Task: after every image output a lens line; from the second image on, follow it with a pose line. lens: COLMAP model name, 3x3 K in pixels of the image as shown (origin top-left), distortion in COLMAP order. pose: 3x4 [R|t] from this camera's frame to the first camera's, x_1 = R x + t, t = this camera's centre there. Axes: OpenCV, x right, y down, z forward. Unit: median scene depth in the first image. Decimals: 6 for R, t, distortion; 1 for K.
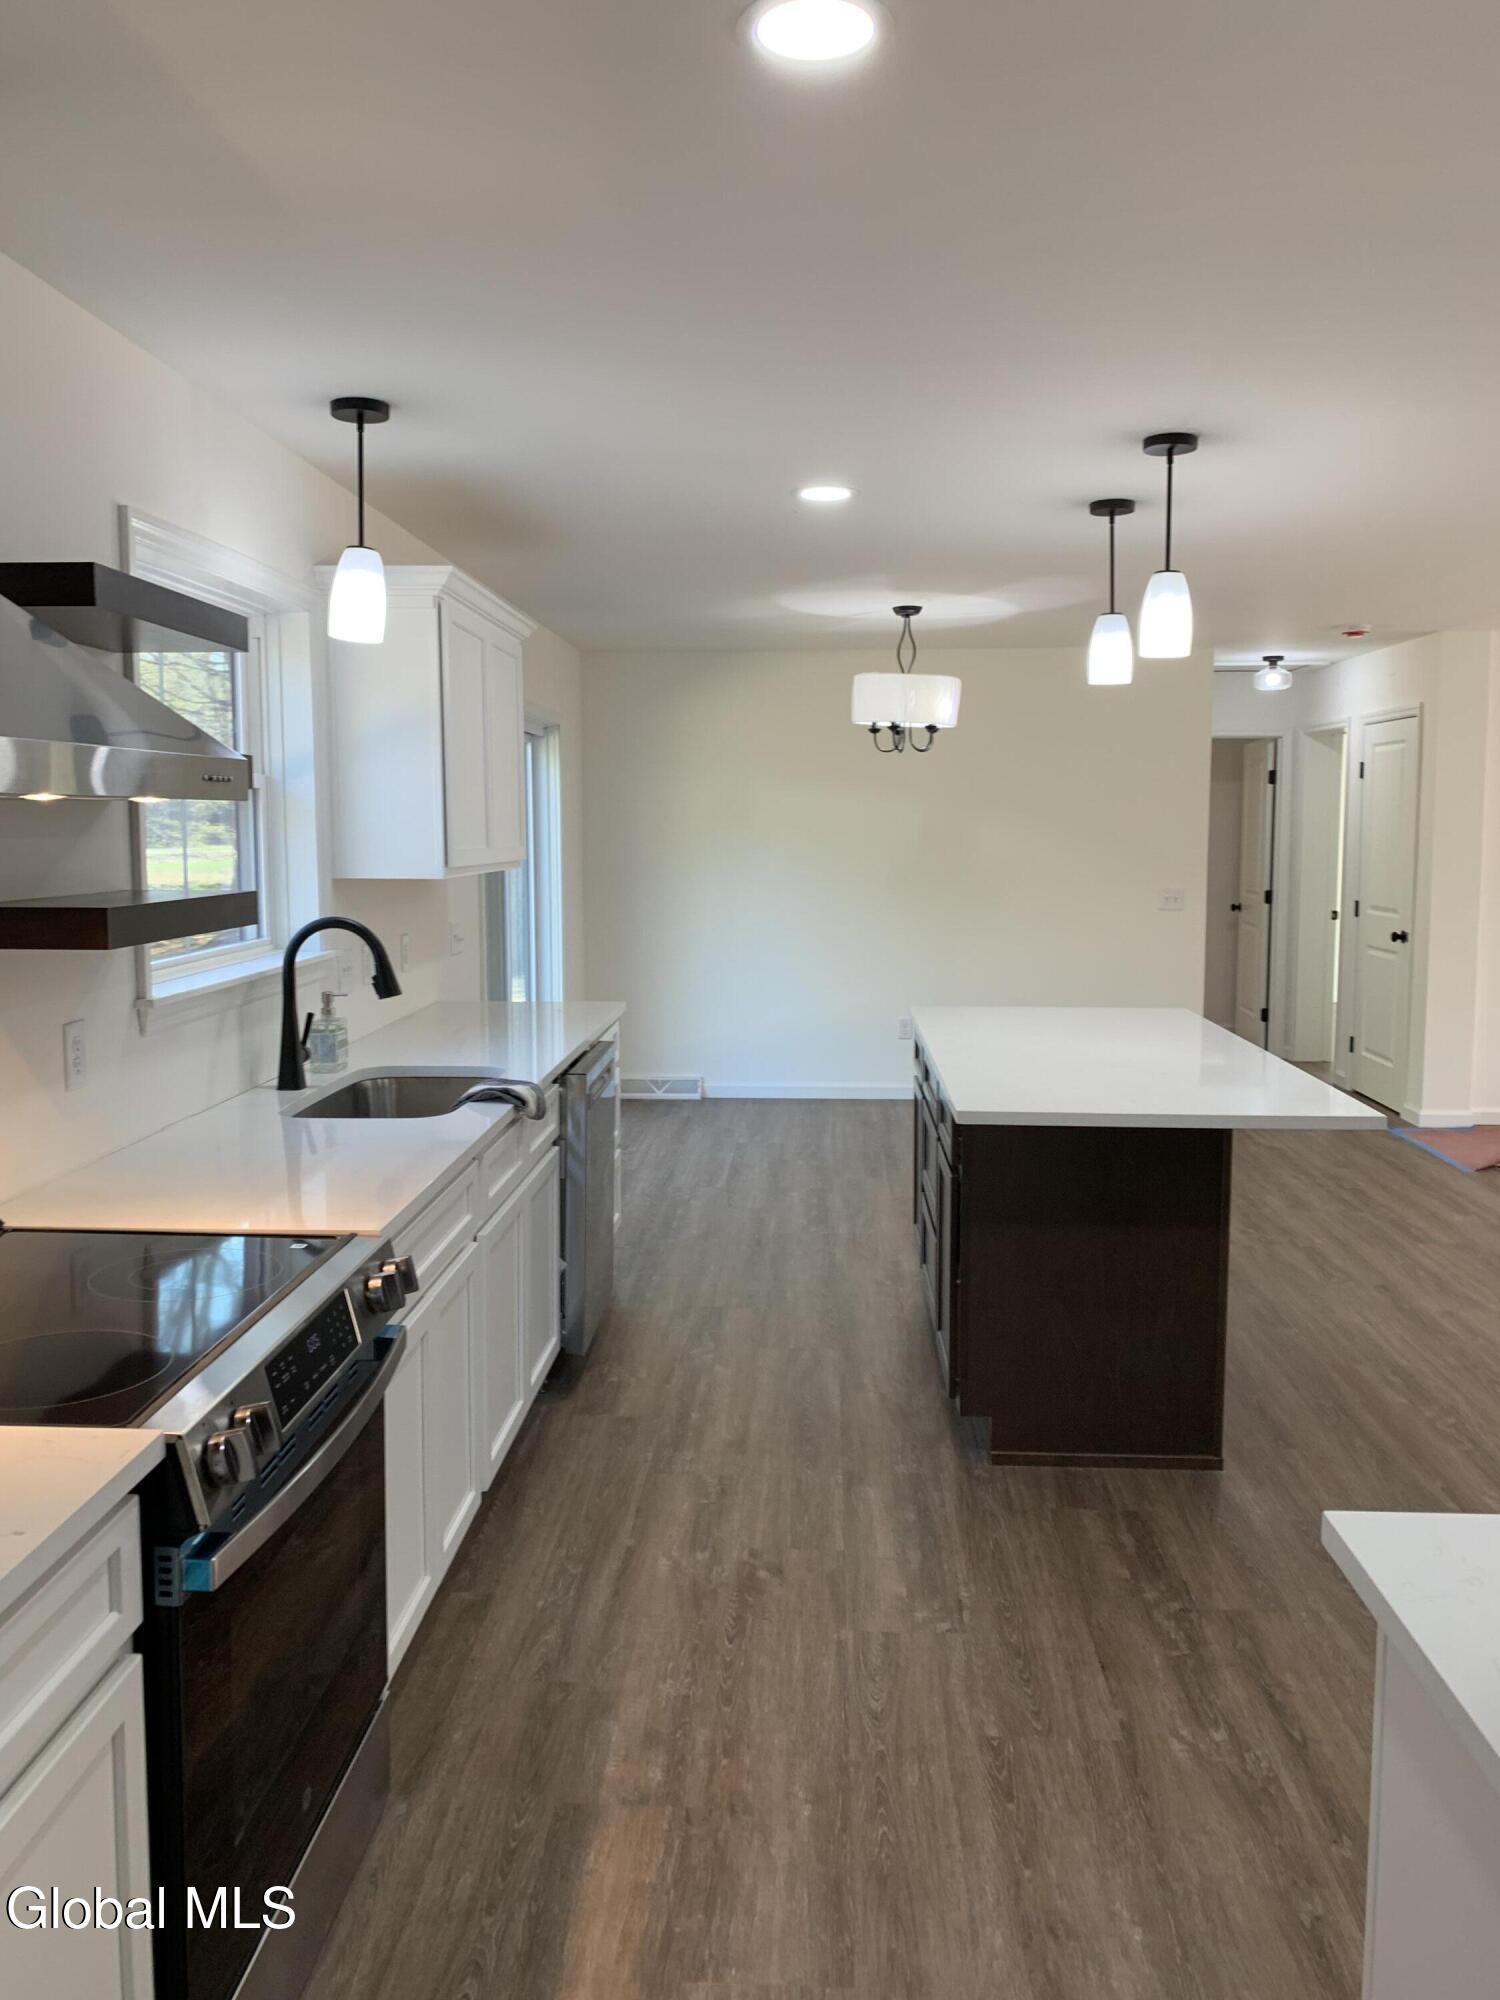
lens RADIAL K [[1537.9, 0, 744.6], [0, 1537.9, 963.4], [0, 0, 1]] dist [0.007073, 0.001833]
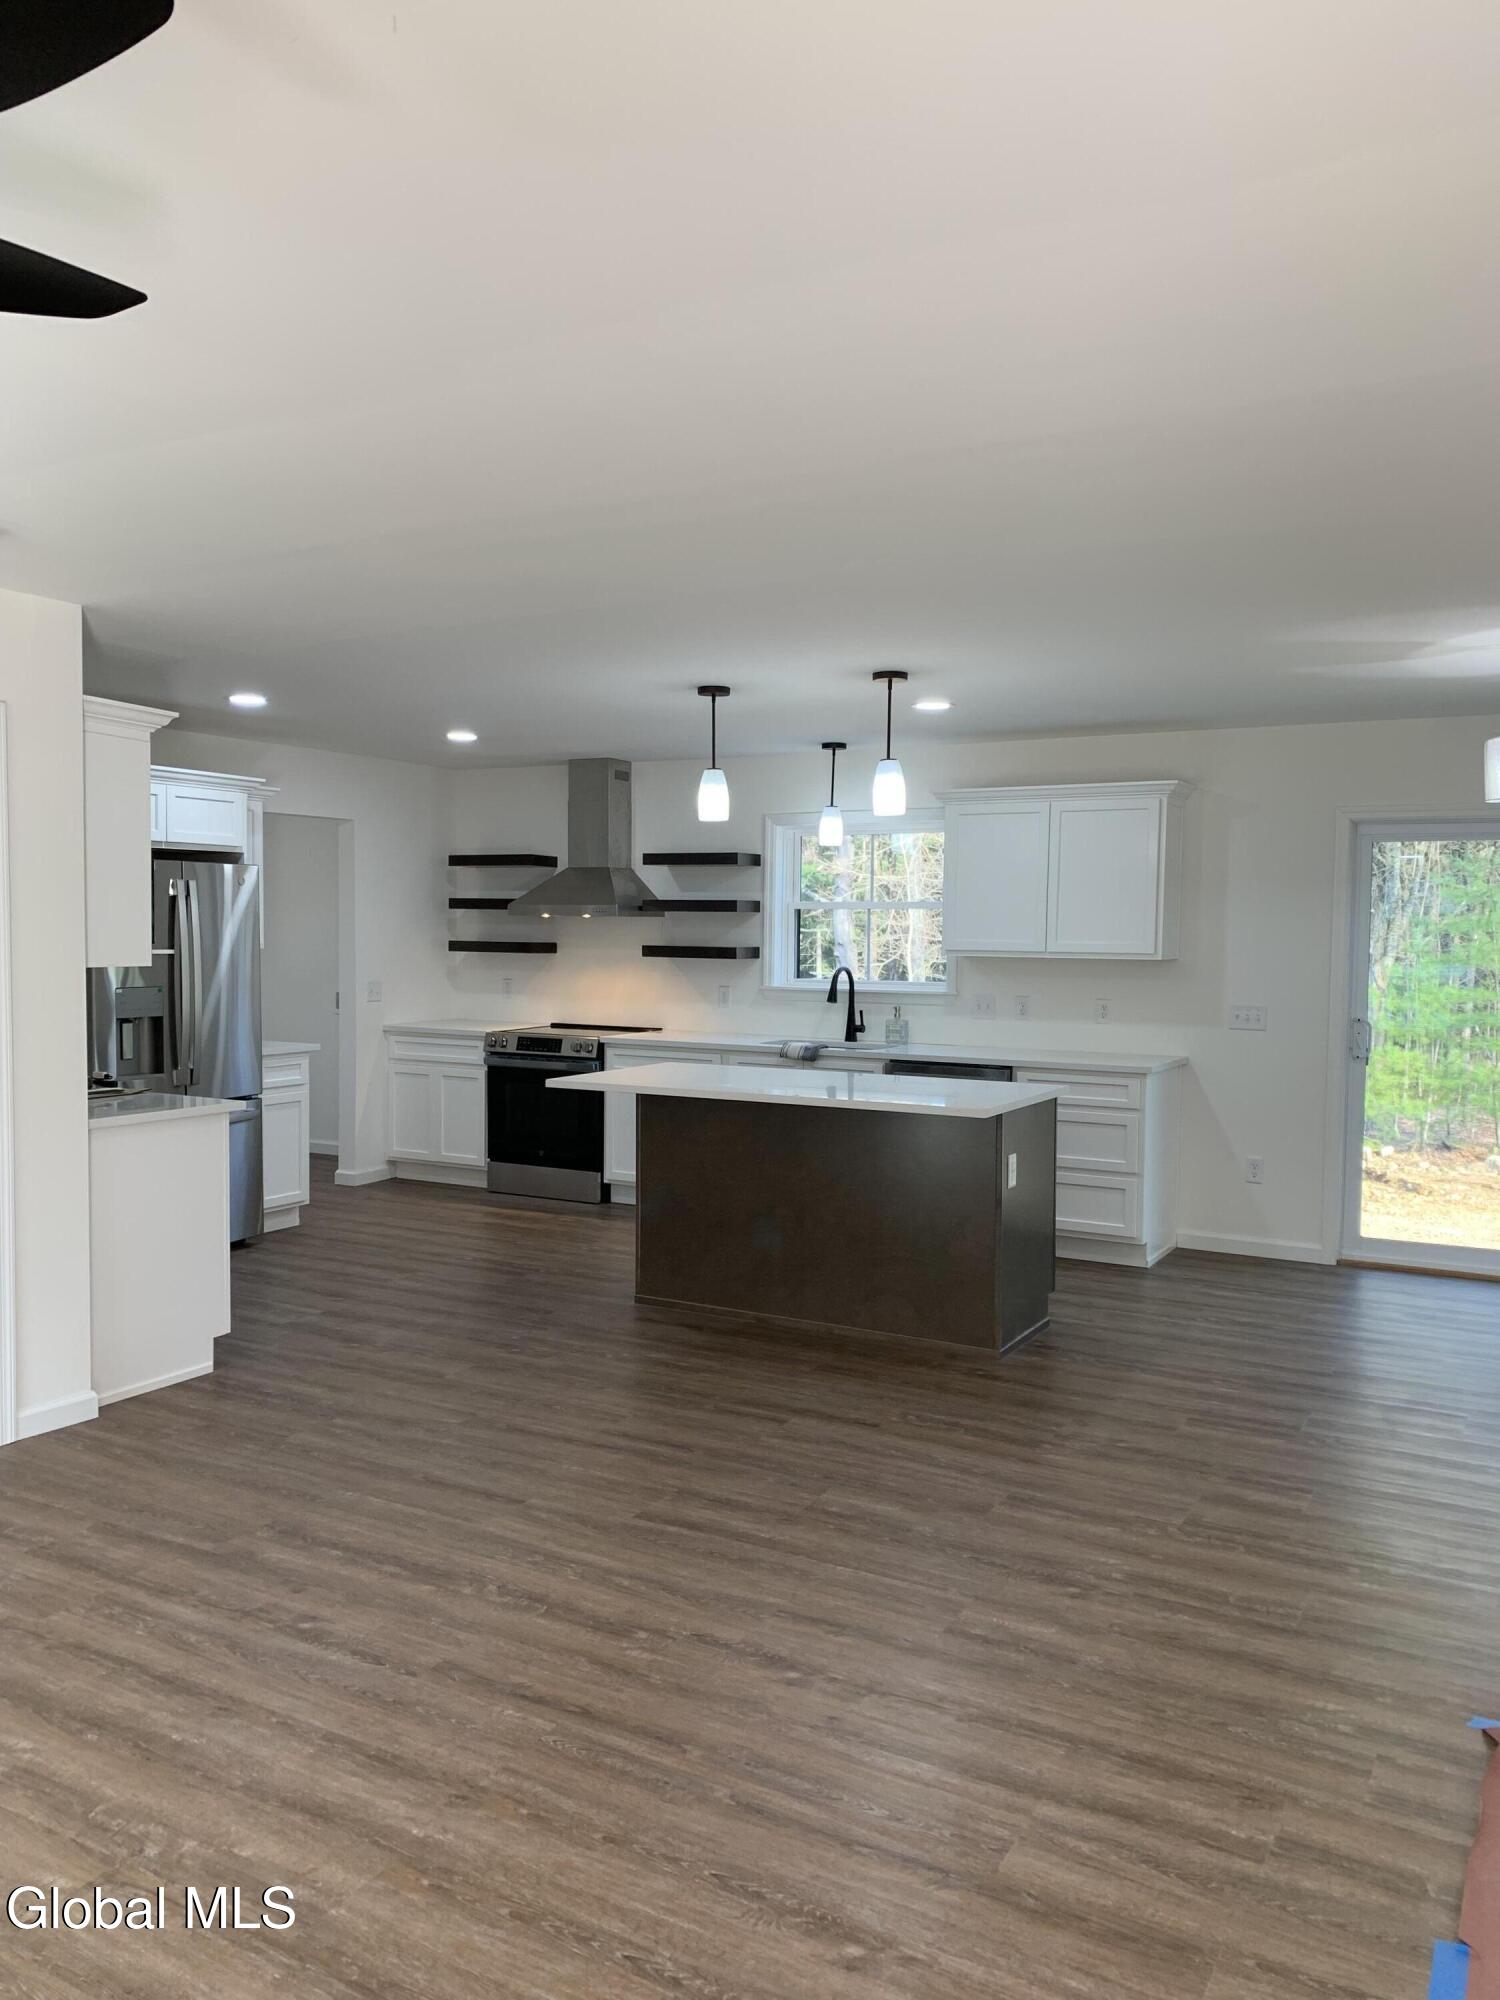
lens RADIAL K [[1496.5, 0, 753.6], [0, 1496.5, 1021.8], [0, 0, 1]] dist [0.001945, -0.002509]
pose [[-0.441671, 0.049817, -0.895793, 1.680472], [-0.094326, 0.990345, 0.101583, -0.151553], [0.892205, 0.129363, -0.432708, 1.760780]]
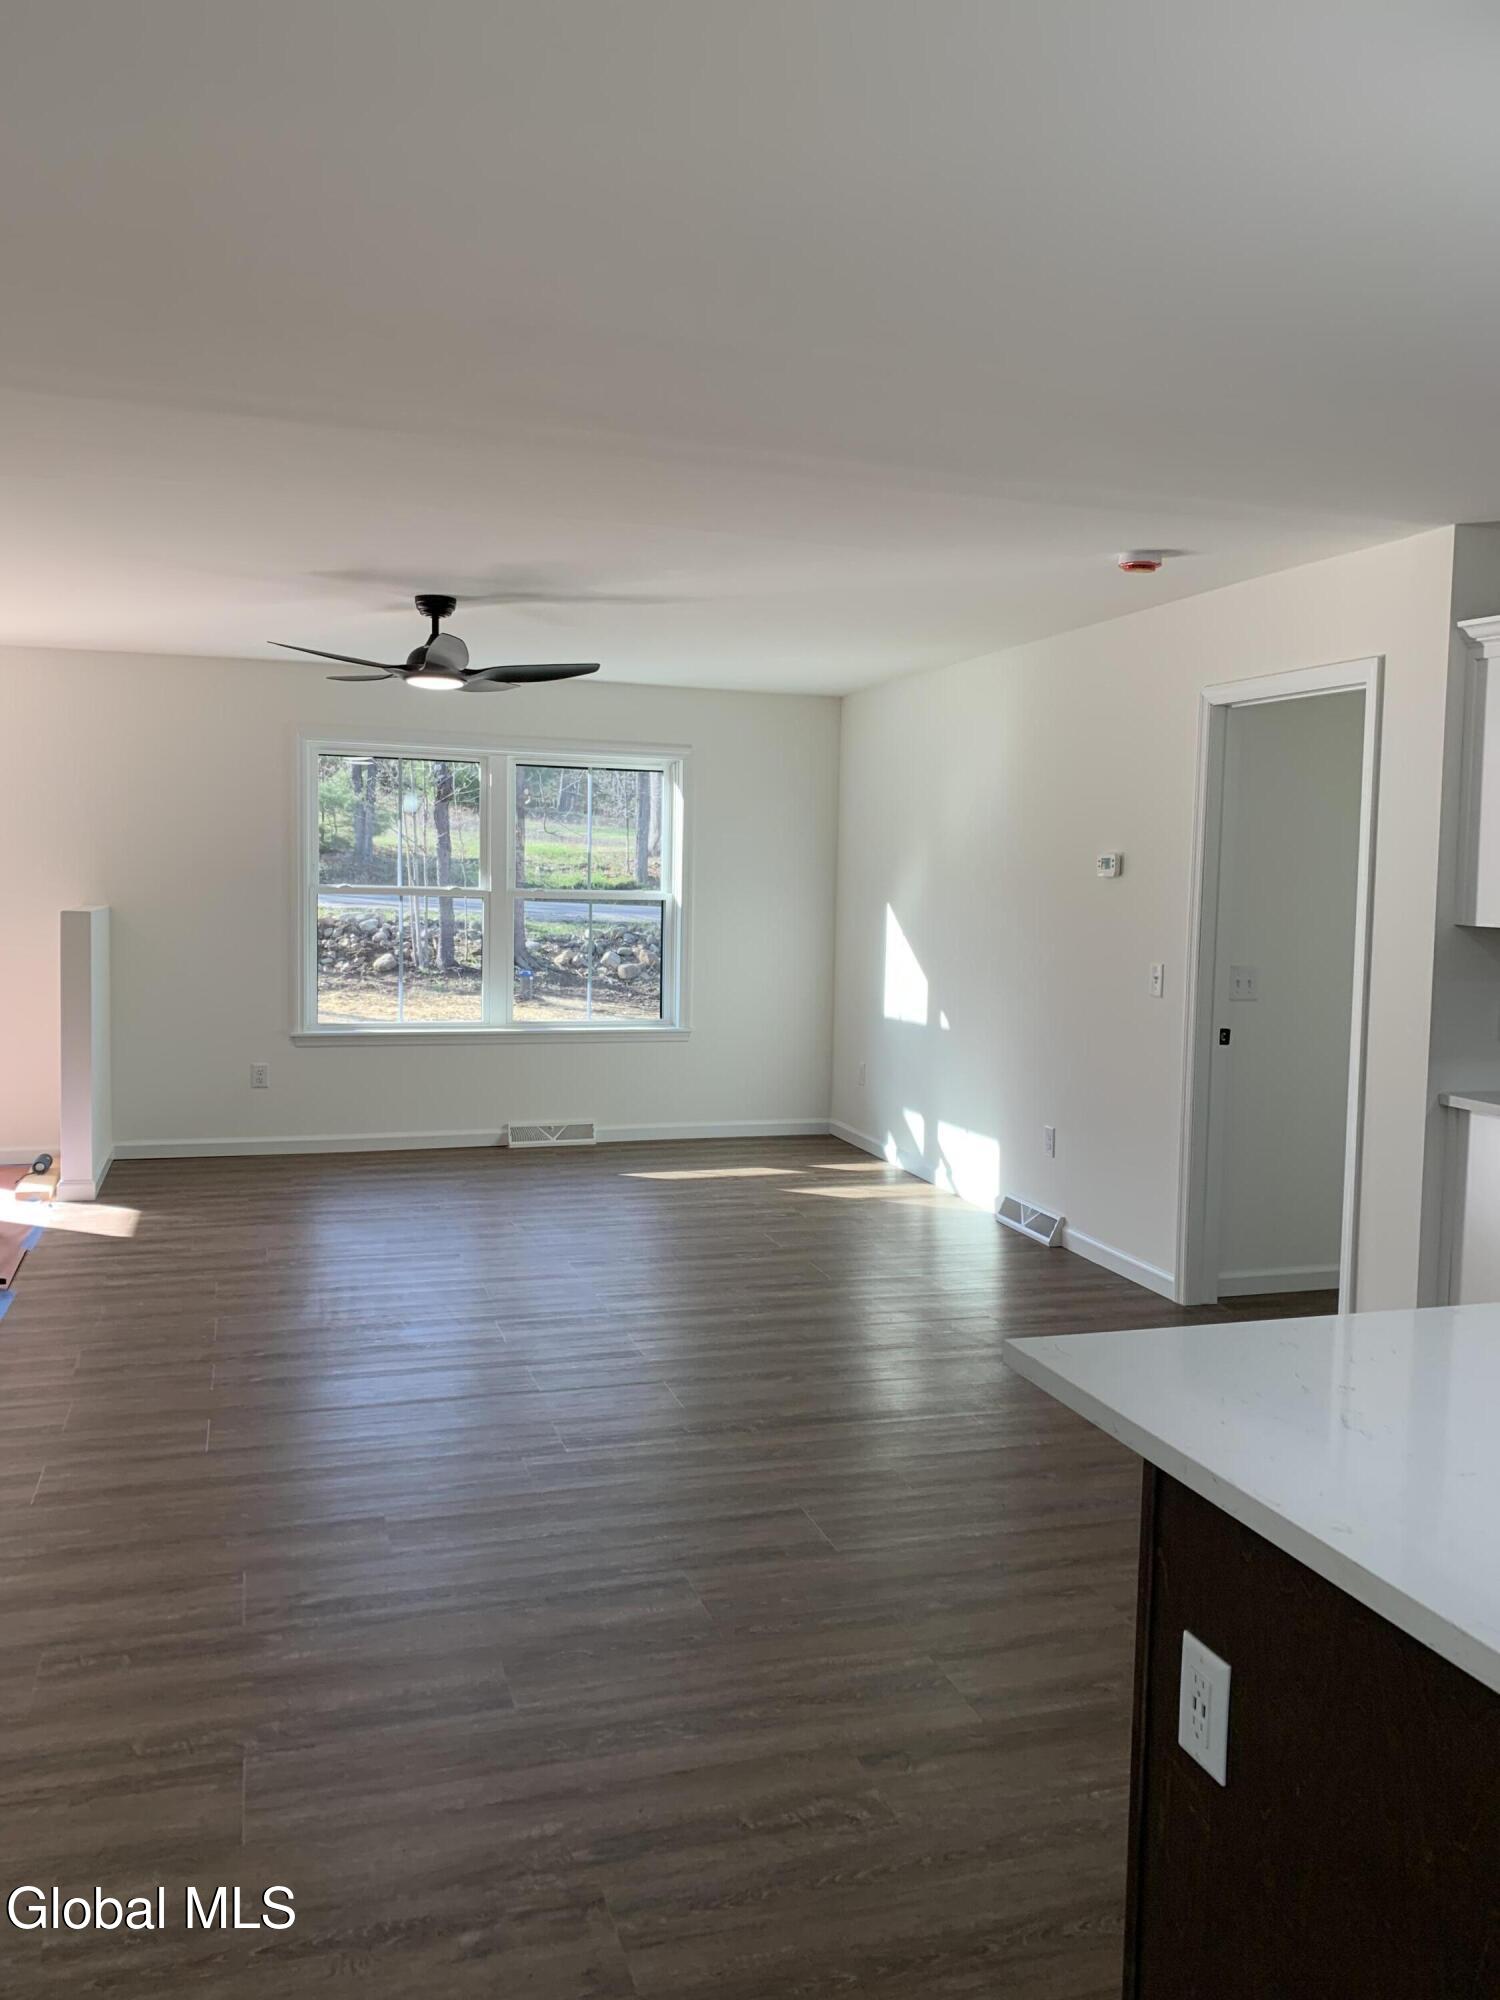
lens RADIAL K [[1537.9, 0, 744.6], [0, 1537.9, 963.4], [0, 0, 1]] dist [0.007073, 0.001833]
pose [[-0.357835, -0.068902, 0.931239, -0.032330], [0.060905, 0.993428, 0.096907, -0.133370], [-0.931797, 0.091394, -0.351287, 1.623915]]
